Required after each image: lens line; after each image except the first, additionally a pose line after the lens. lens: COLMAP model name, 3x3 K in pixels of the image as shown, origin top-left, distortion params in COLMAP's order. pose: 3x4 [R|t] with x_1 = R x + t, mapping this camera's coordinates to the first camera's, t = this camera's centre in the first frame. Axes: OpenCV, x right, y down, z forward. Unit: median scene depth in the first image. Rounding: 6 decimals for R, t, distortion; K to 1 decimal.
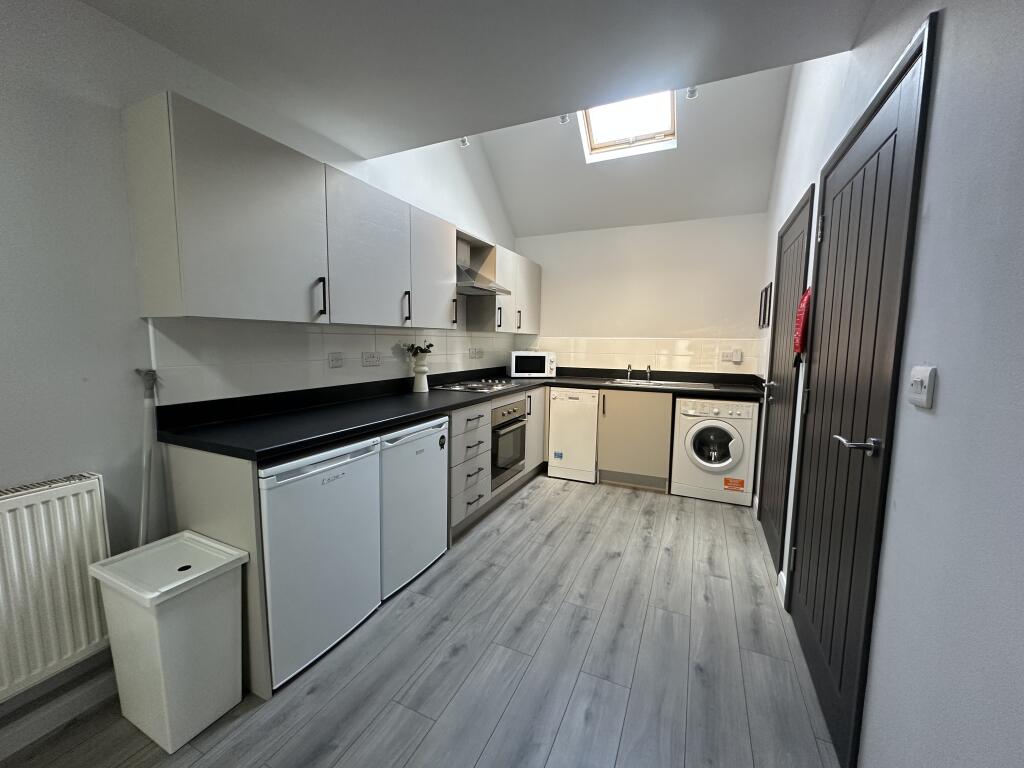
lens RADIAL K [[408.3, 0, 511.3], [0, 408.3, 383.7], [0, 0, 1]] dist [-0.000578, 0.000058]
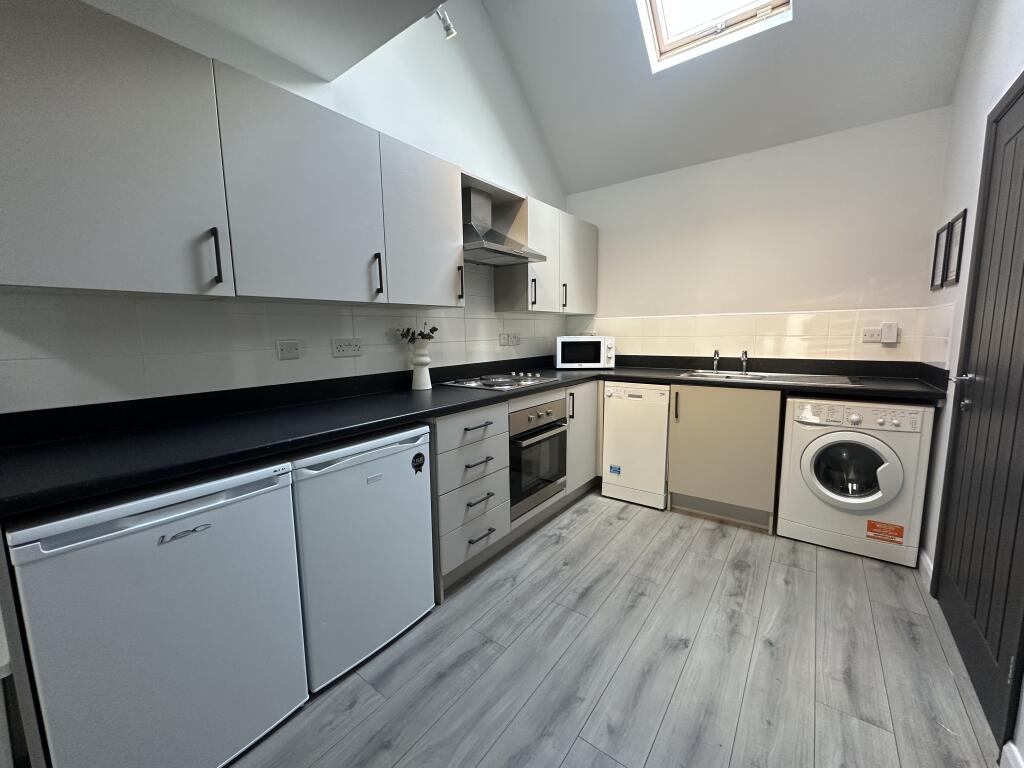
lens RADIAL K [[408.3, 0, 511.3], [0, 408.3, 383.7], [0, 0, 1]] dist [-0.000578, 0.000058]
pose [[0.978290, 0.000321, -0.207242, 0.106497], [0.004736, 0.999703, 0.023903, -0.008022], [0.207188, -0.024366, 0.977998, 0.268455]]
